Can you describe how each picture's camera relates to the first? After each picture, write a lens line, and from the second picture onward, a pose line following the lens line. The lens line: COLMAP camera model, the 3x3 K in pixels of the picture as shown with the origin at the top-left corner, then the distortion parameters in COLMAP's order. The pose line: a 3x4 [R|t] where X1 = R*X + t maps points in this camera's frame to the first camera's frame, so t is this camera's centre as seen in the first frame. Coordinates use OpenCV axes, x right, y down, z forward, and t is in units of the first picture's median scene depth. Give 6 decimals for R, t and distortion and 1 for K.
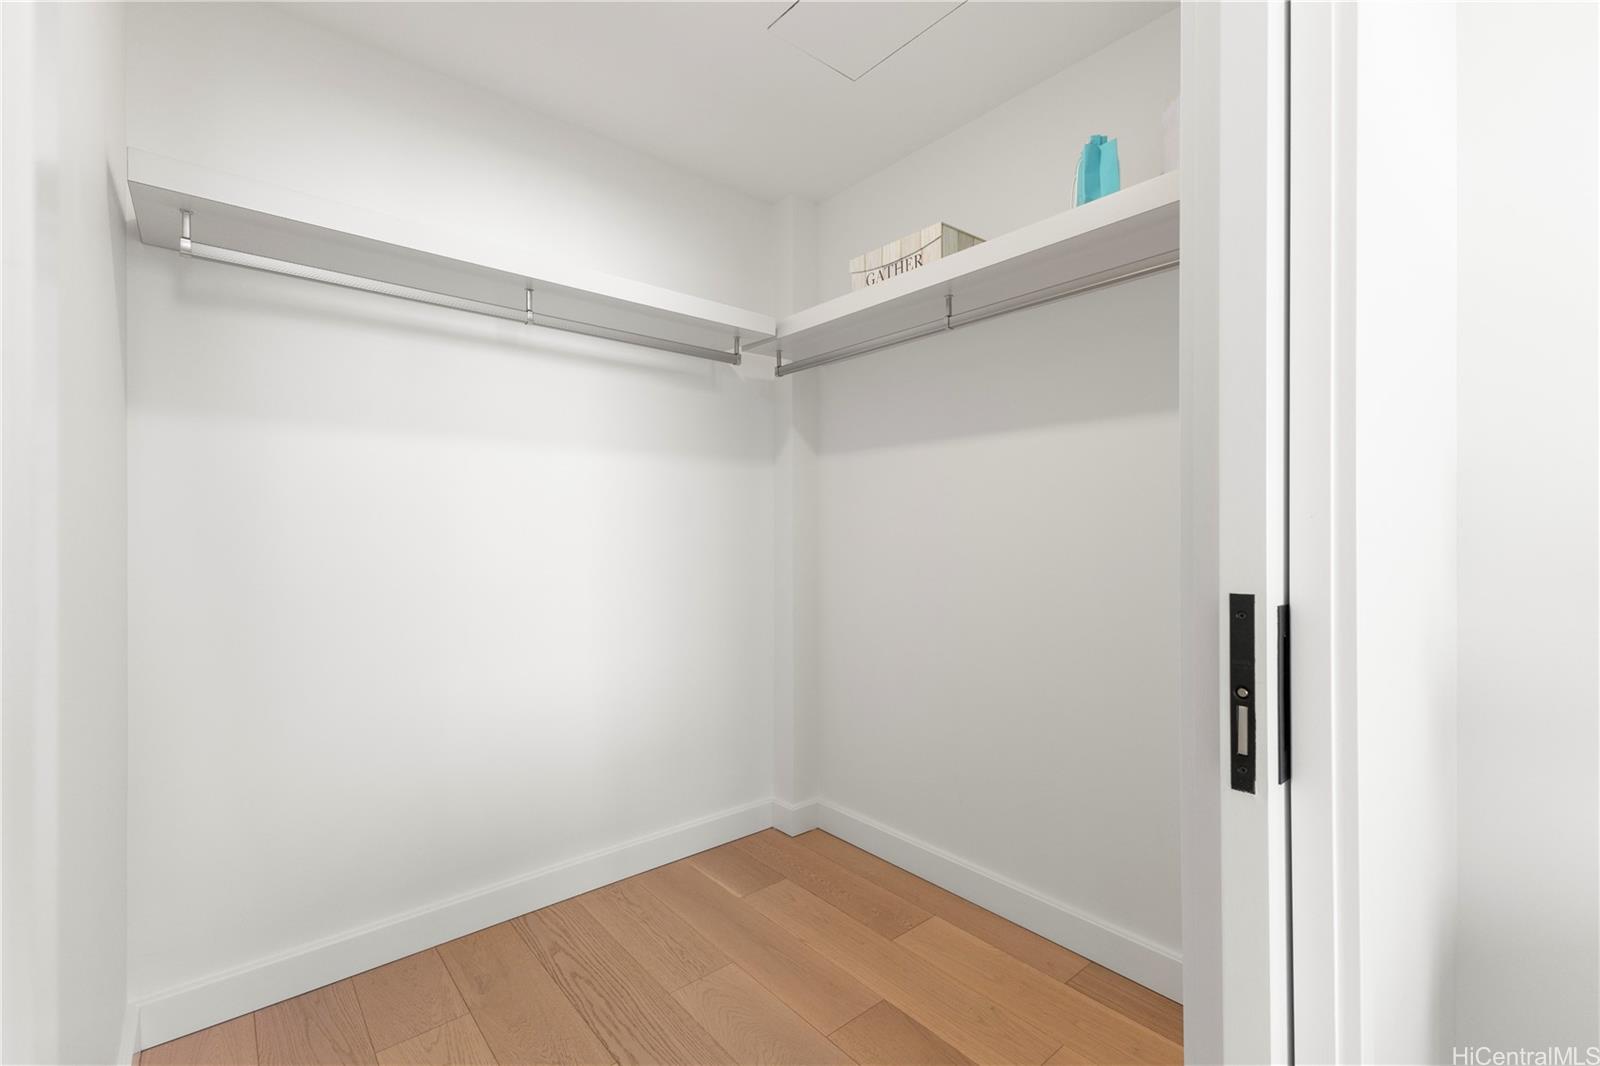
lens RADIAL K [[689.7, 0, 802.5], [0, 689.7, 536.2], [0, 0, 1]] dist [0.020507, 0.000077]
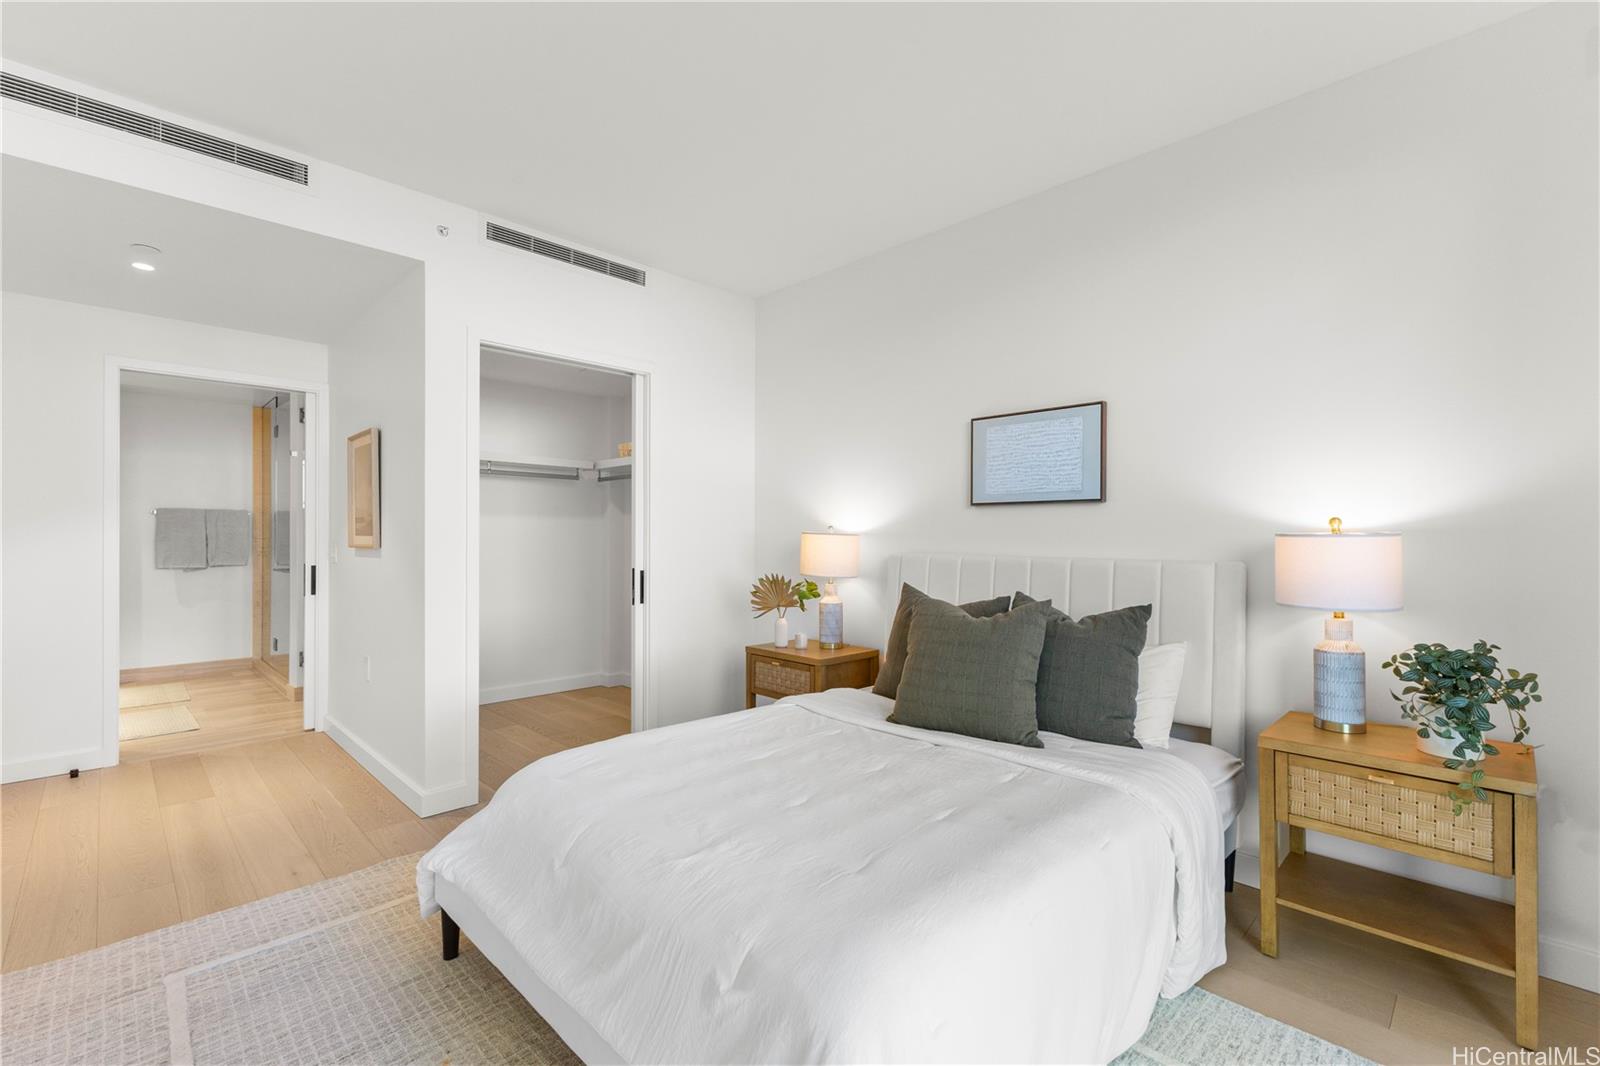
lens RADIAL K [[689.7, 0, 802.5], [0, 689.7, 536.2], [0, 0, 1]] dist [0.020507, 0.000077]
pose [[0.996064, -0.000506, 0.088637, 0.465122], [0.000591, 0.999999, -0.000932, -0.052782], [-0.088636, 0.000981, 0.996064, -1.438244]]
